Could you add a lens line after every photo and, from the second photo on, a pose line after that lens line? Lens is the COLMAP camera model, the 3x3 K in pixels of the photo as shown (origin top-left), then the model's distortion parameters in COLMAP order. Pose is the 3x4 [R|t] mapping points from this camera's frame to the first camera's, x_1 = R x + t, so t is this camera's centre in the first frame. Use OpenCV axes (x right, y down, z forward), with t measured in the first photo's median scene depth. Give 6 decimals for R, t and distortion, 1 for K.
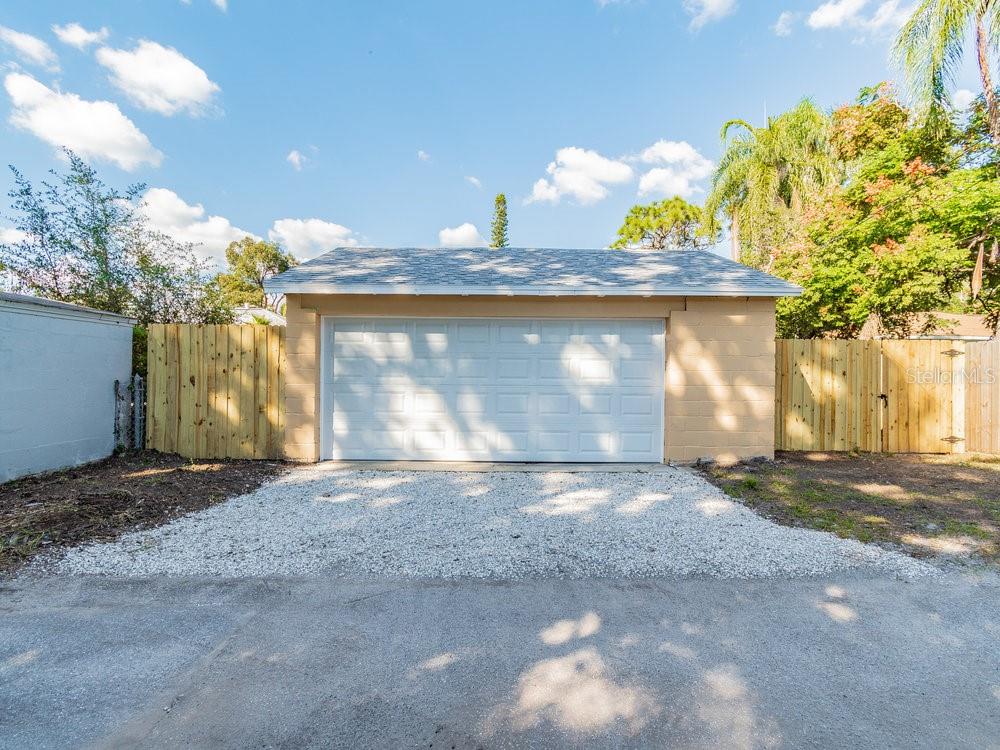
lens RADIAL K [[497.1, 0, 494.8], [0, 497.1, 373.0], [0, 0, 1]] dist [0.004114, -0.001894]
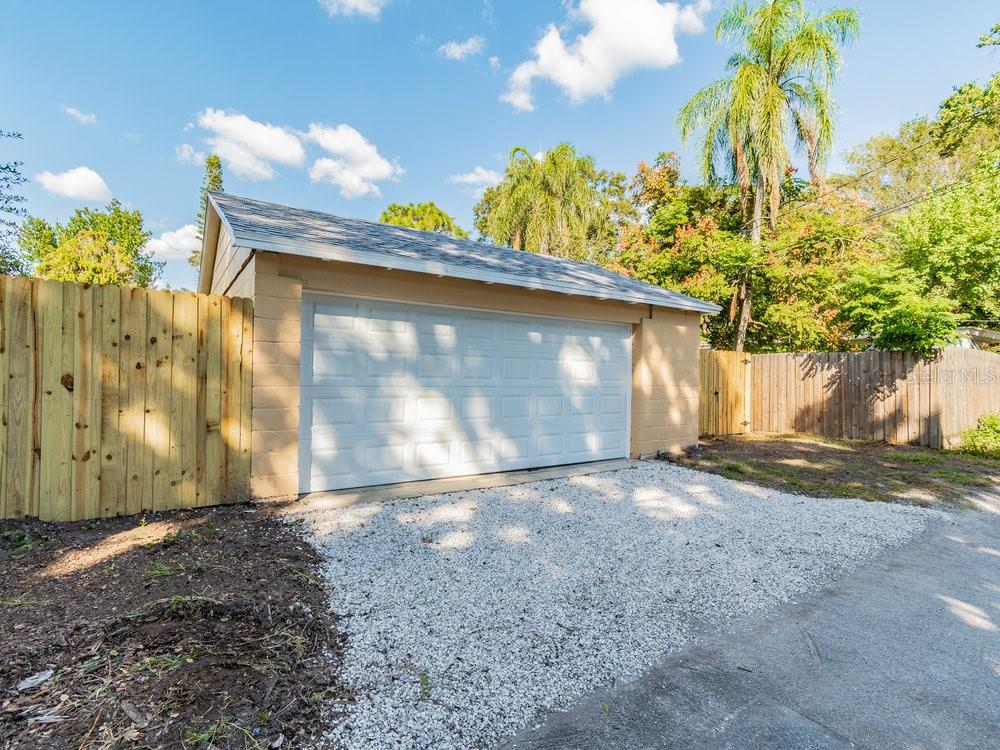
lens RADIAL K [[497.1, 0, 498.0], [0, 497.1, 378.2], [0, 0, 1]] dist [0.004114, -0.001894]
pose [[0.829607, 0.003332, 0.558338, -0.507120], [-0.012024, 0.999857, 0.011898, -0.001631], [-0.558218, -0.016584, 0.829528, 0.261447]]
